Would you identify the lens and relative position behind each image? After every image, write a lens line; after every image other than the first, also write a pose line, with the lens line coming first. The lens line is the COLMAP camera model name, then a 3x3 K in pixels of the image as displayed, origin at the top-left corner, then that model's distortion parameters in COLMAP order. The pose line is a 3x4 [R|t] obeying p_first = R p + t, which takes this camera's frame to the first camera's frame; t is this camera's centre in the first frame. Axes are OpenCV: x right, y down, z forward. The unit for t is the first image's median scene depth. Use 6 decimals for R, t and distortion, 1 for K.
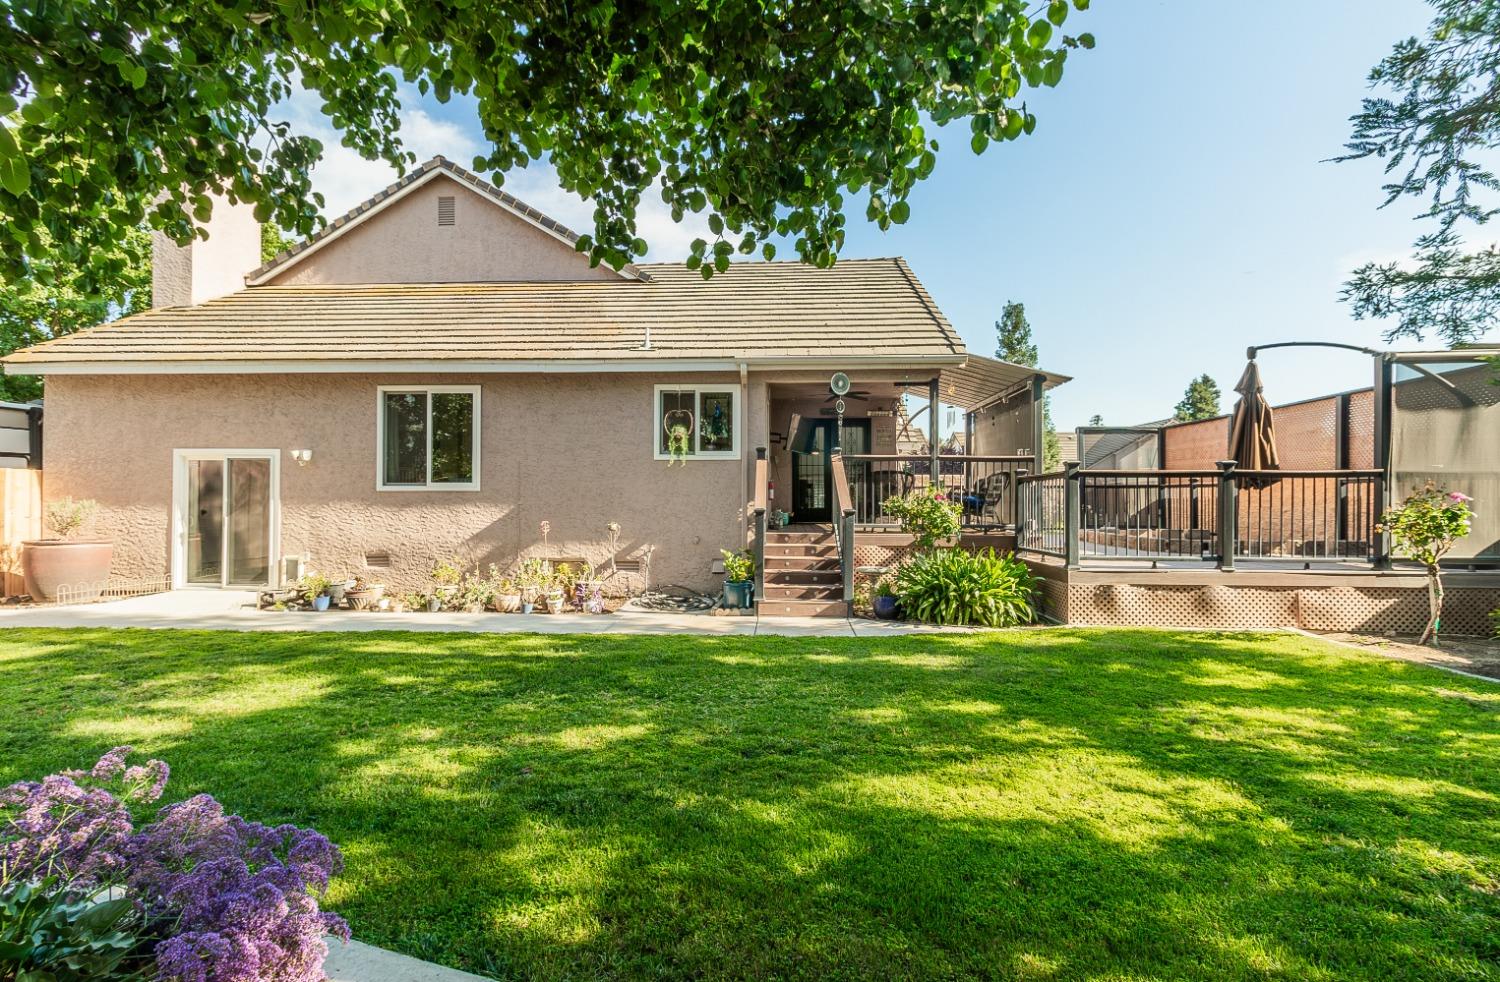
lens RADIAL K [[678.3, 0, 749.3], [0, 678.3, 472.2], [0, 0, 1]] dist [0.004494, 0.000370]
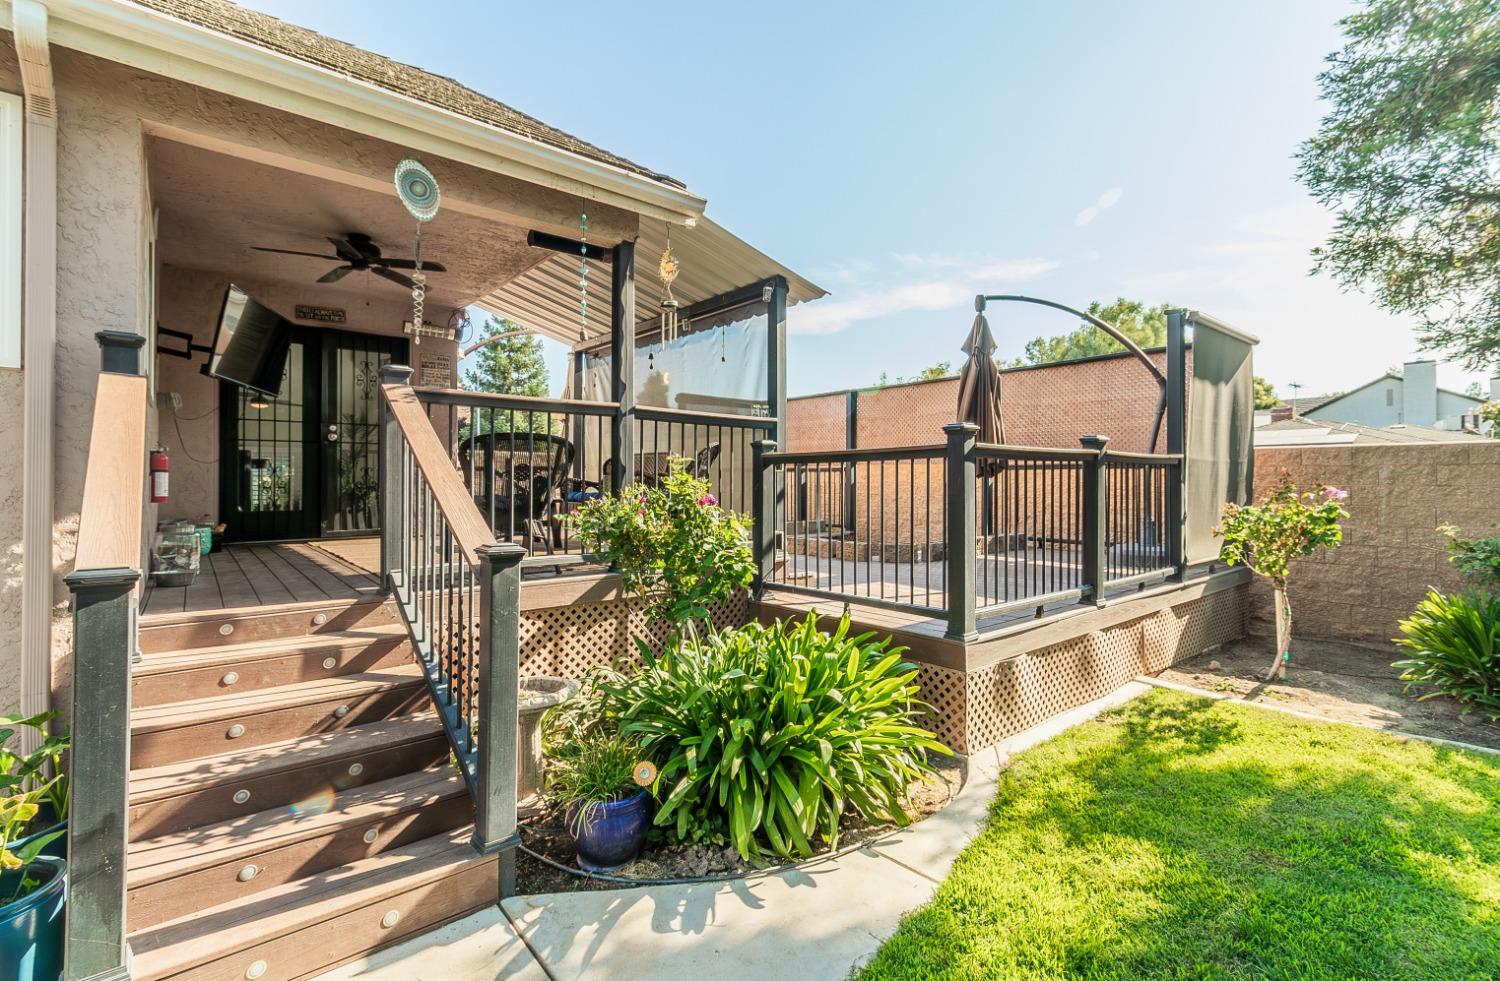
lens RADIAL K [[678.3, 0, 749.3], [0, 678.3, 471.7], [0, 0, 1]] dist [0.004494, 0.000370]
pose [[0.729904, 0.005075, 0.683531, 0.015044], [-0.026194, 0.999446, 0.020550, 0.010011], [-0.683047, -0.032904, 0.729633, 0.599954]]
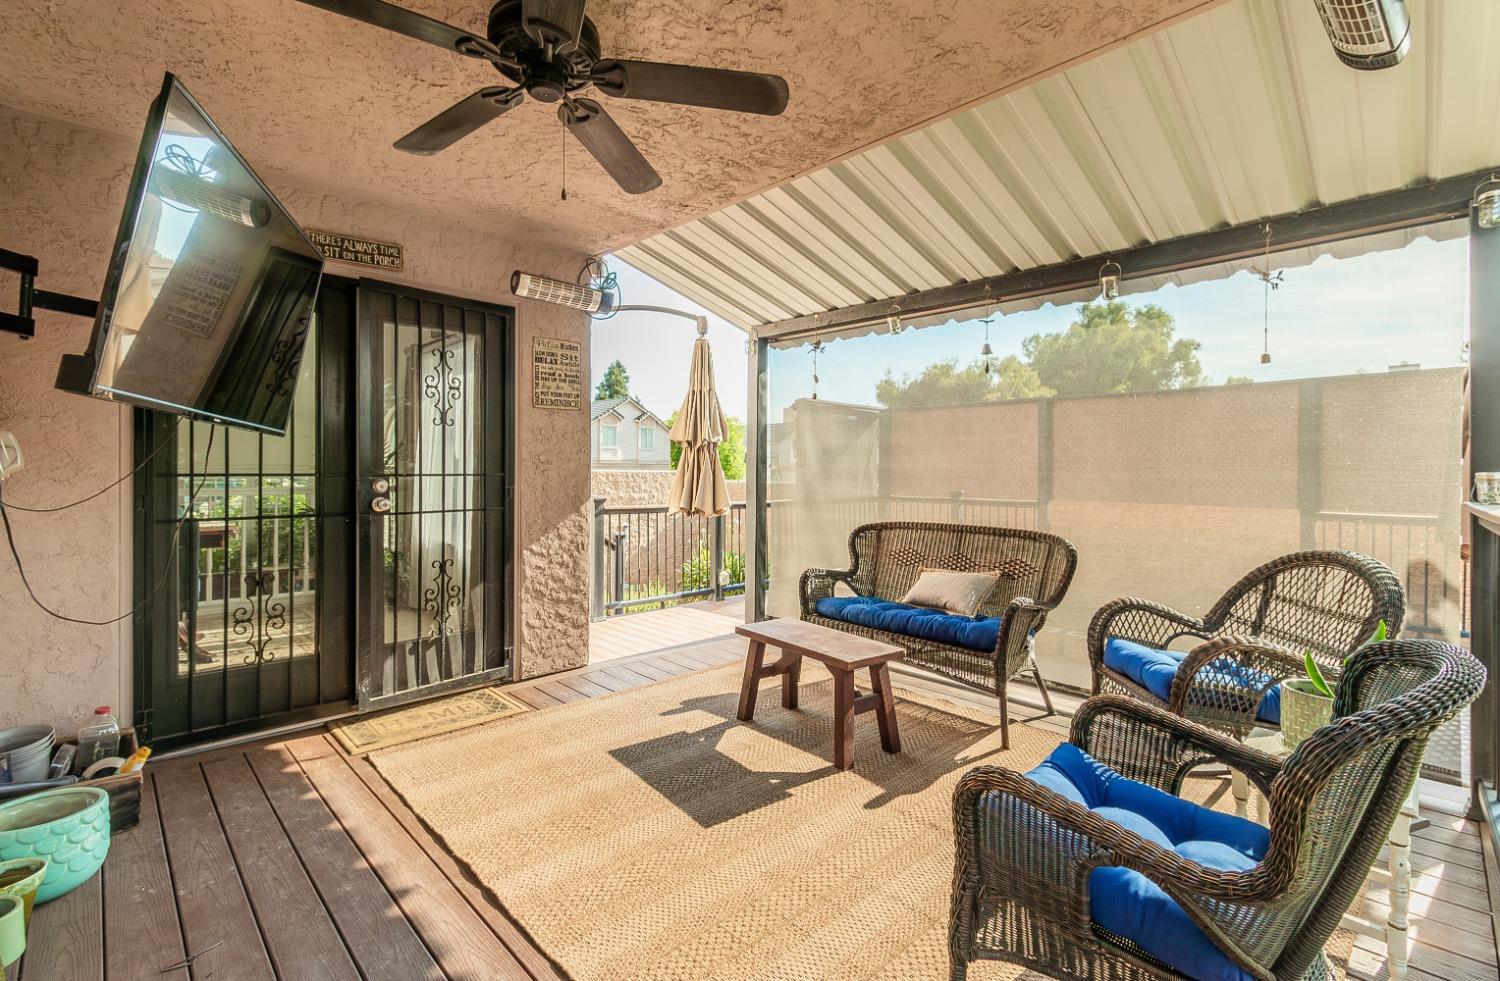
lens RADIAL K [[678.3, 0, 749.3], [0, 678.3, 471.7], [0, 0, 1]] dist [0.004494, 0.000370]
pose [[0.677835, -0.000280, 0.735214, 0.055273], [-0.032131, 0.999033, 0.030004, -0.032992], [-0.734512, -0.043961, 0.677171, 1.042746]]
